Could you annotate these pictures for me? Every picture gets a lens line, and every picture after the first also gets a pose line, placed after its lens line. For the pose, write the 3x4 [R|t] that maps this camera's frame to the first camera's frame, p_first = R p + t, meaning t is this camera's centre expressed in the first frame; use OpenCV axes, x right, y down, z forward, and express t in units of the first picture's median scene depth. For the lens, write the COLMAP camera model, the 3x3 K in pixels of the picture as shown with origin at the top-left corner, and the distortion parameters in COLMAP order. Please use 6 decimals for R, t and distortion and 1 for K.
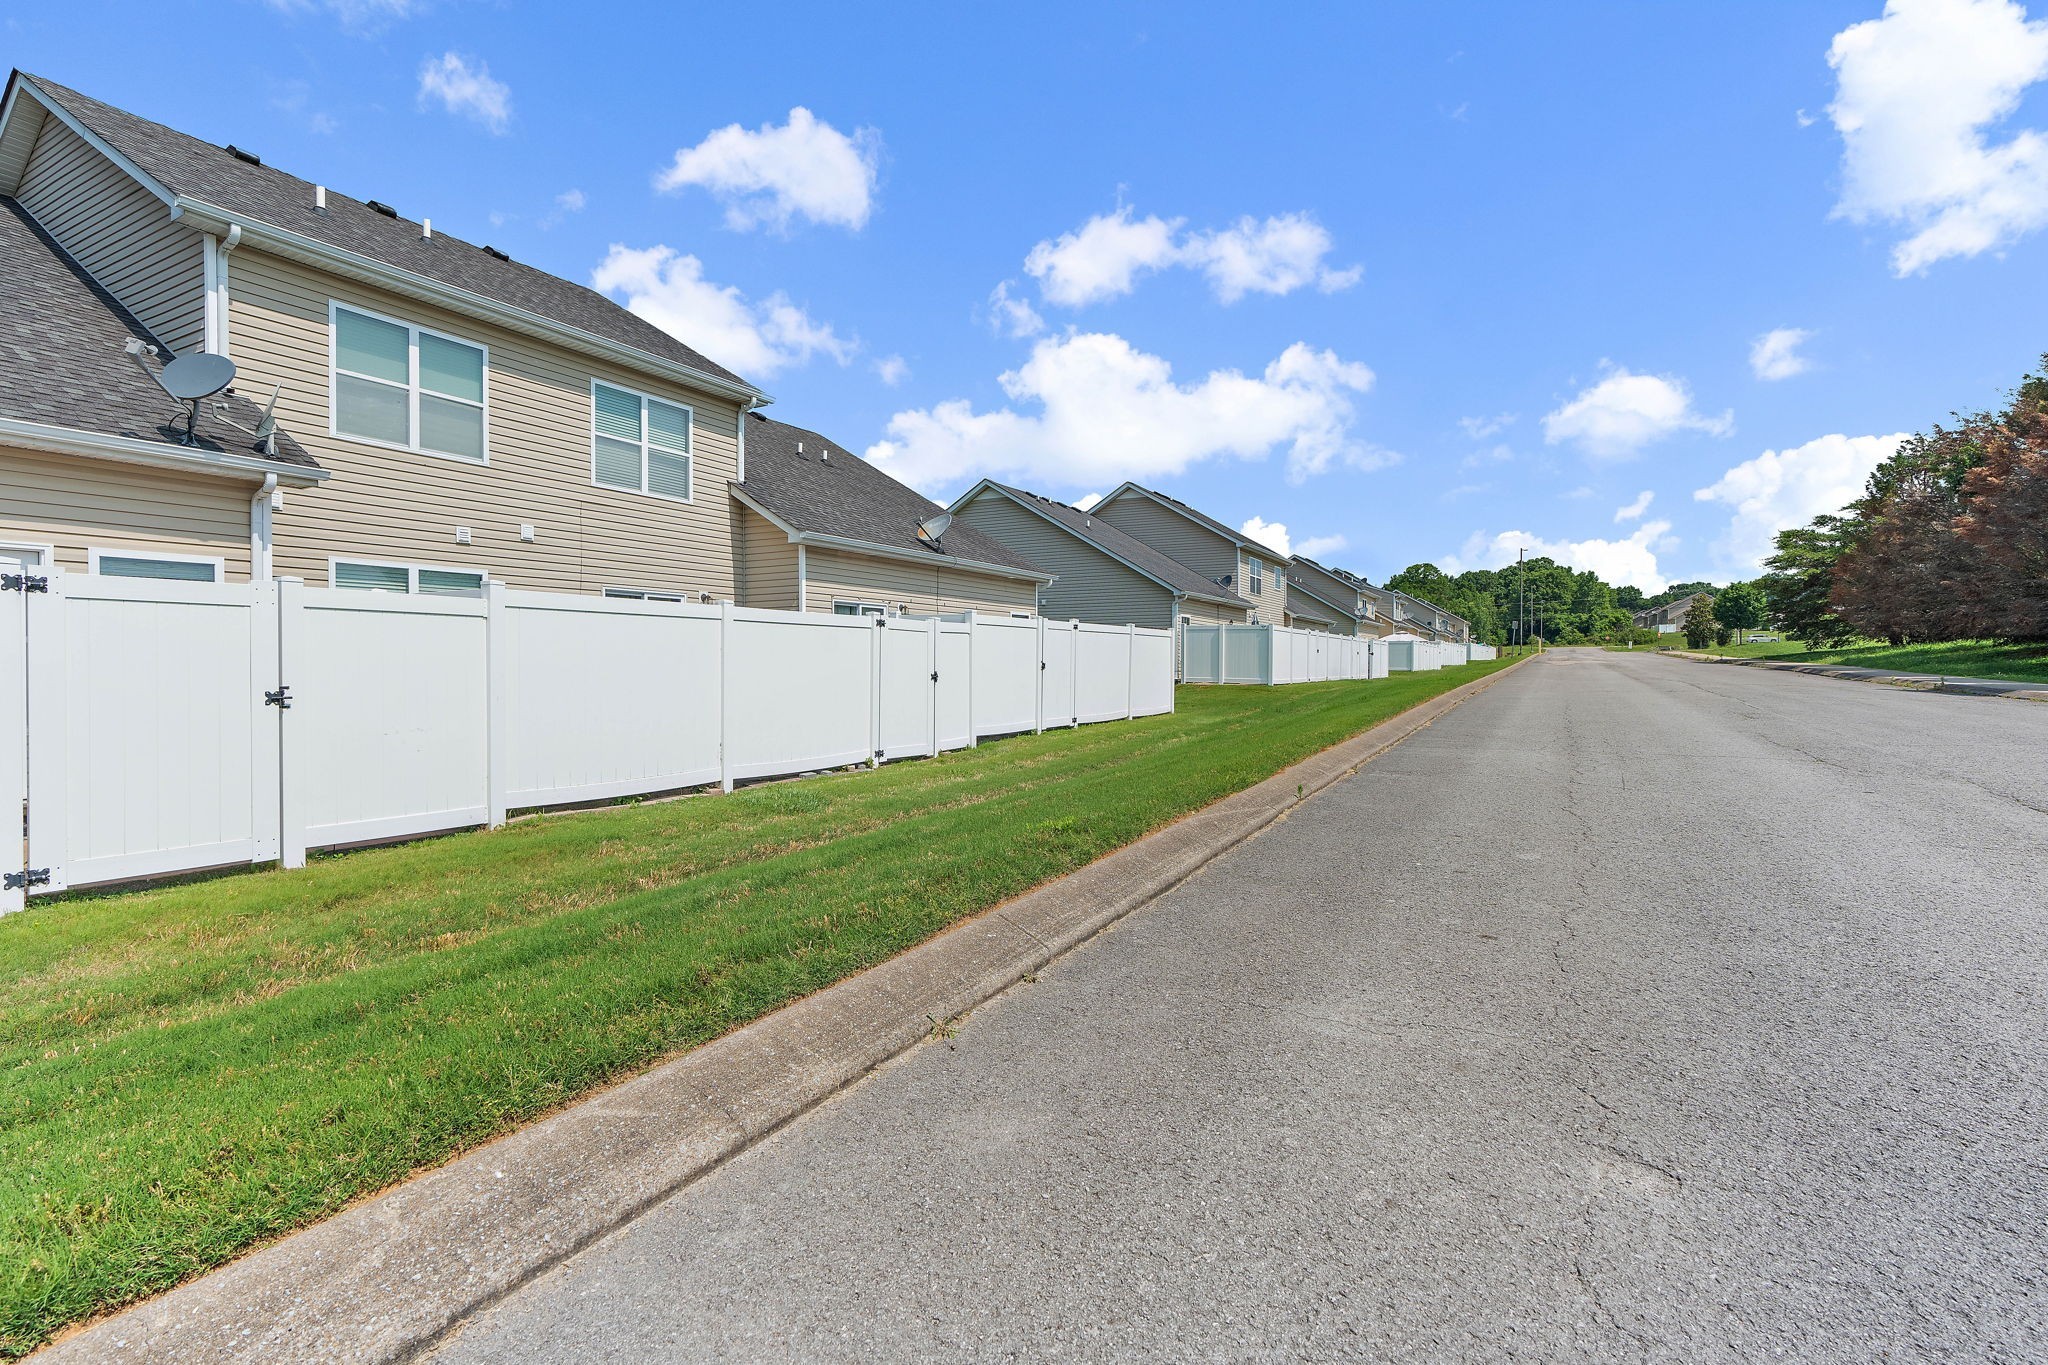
lens RADIAL K [[949.2, 0, 1024.0], [0, 949.2, 682.5], [0, 0, 1]] dist [-0.010774, 0.005071]
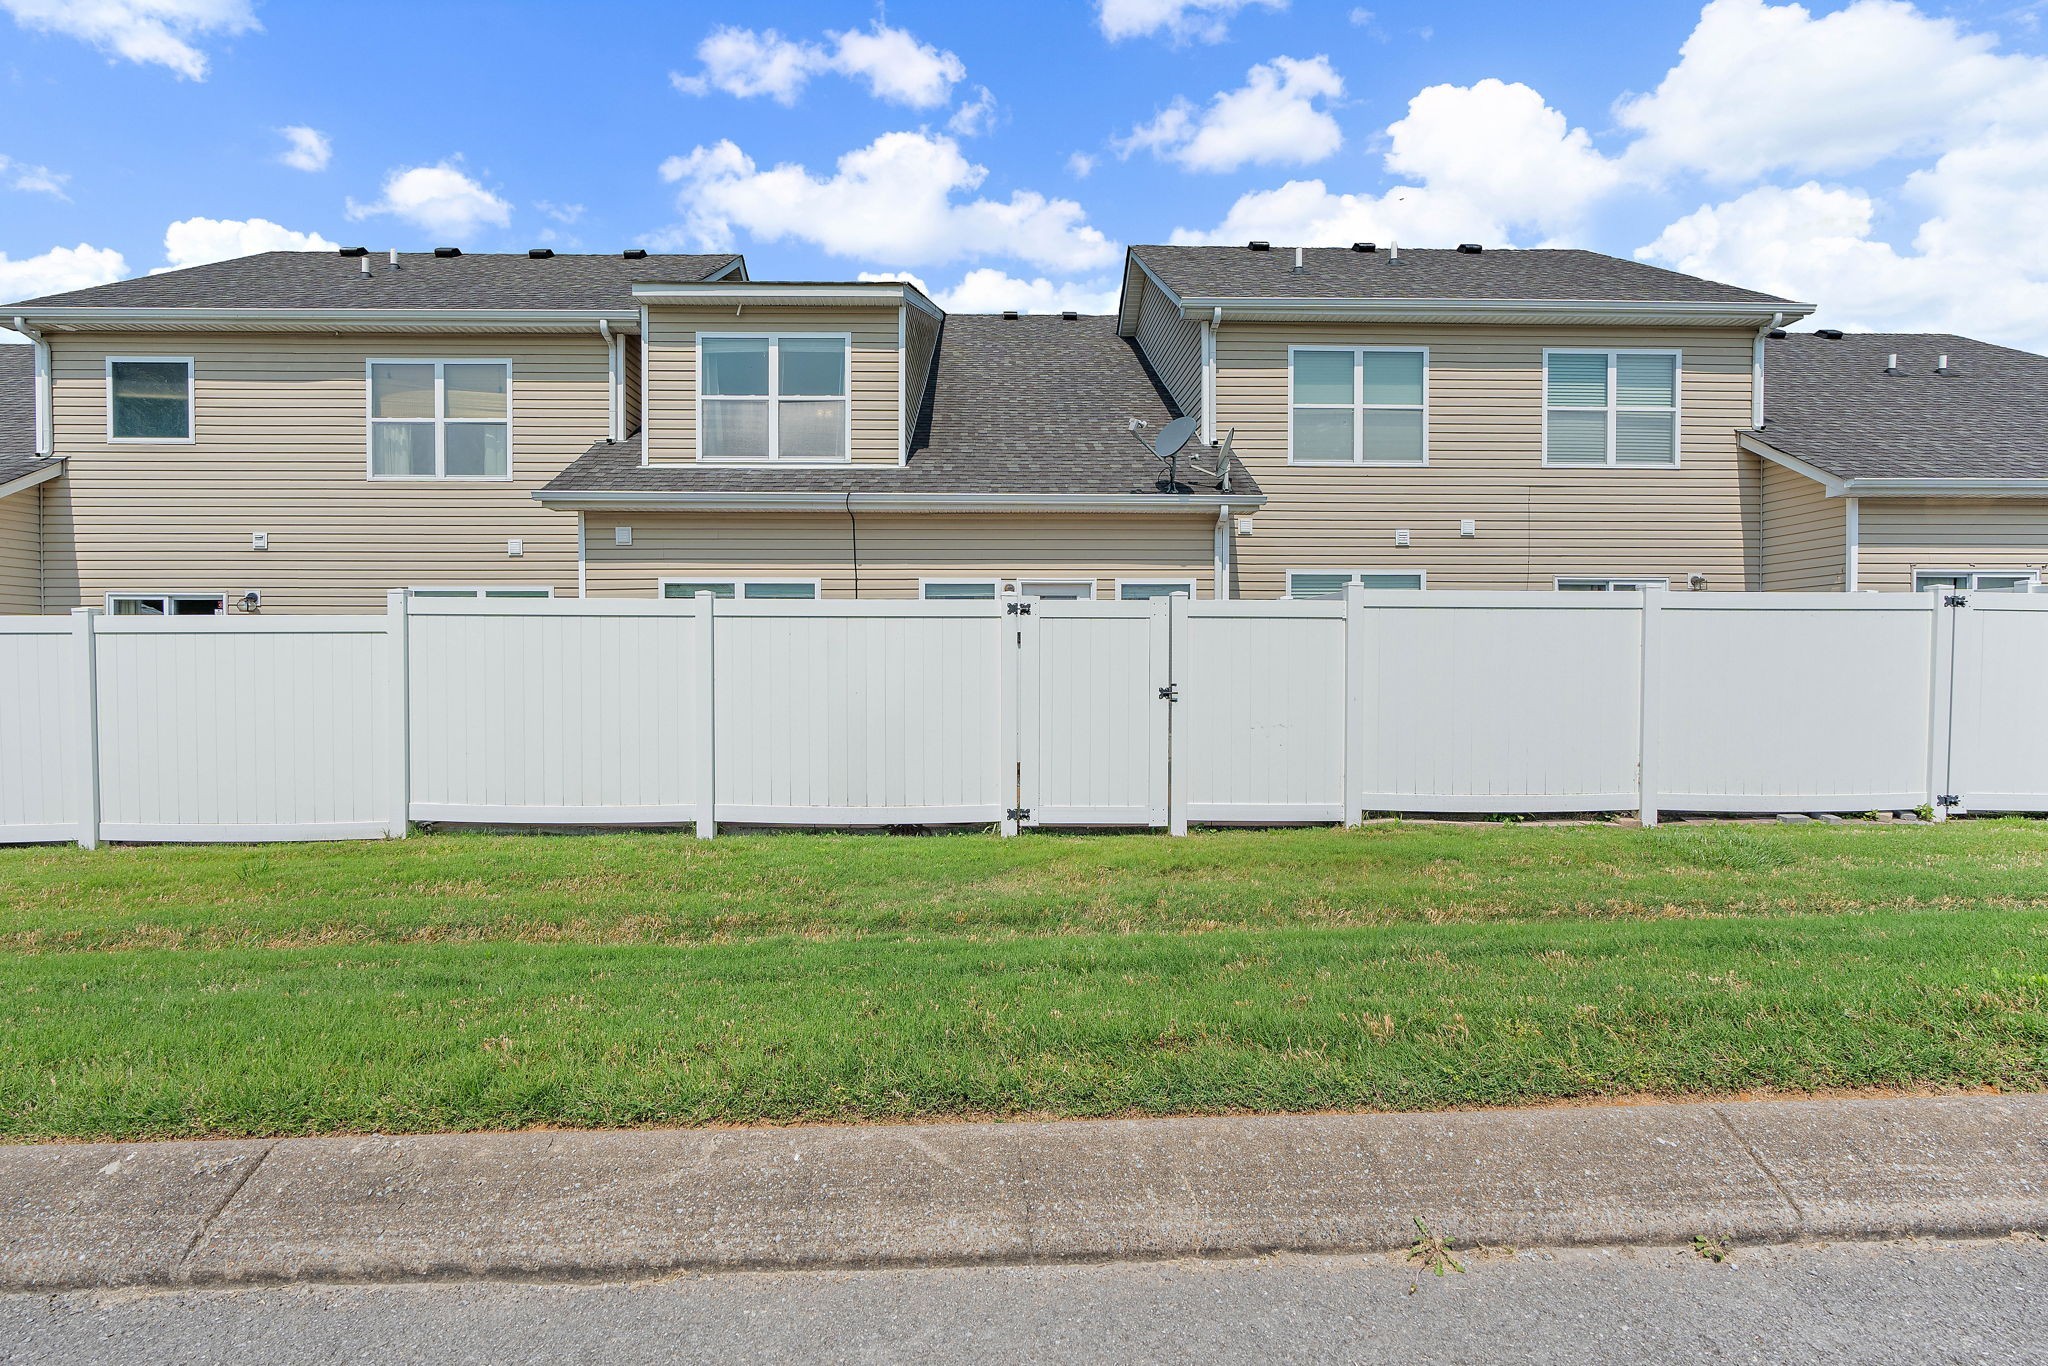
lens RADIAL K [[949.2, 0, 1024.0], [0, 949.2, 683.0], [0, 0, 1]] dist [-0.010774, 0.005071]
pose [[0.508684, 0.019741, -0.860727, 0.122242], [-0.015802, 0.999783, 0.013592, -0.007667], [0.860809, 0.006687, 0.508885, 0.172295]]
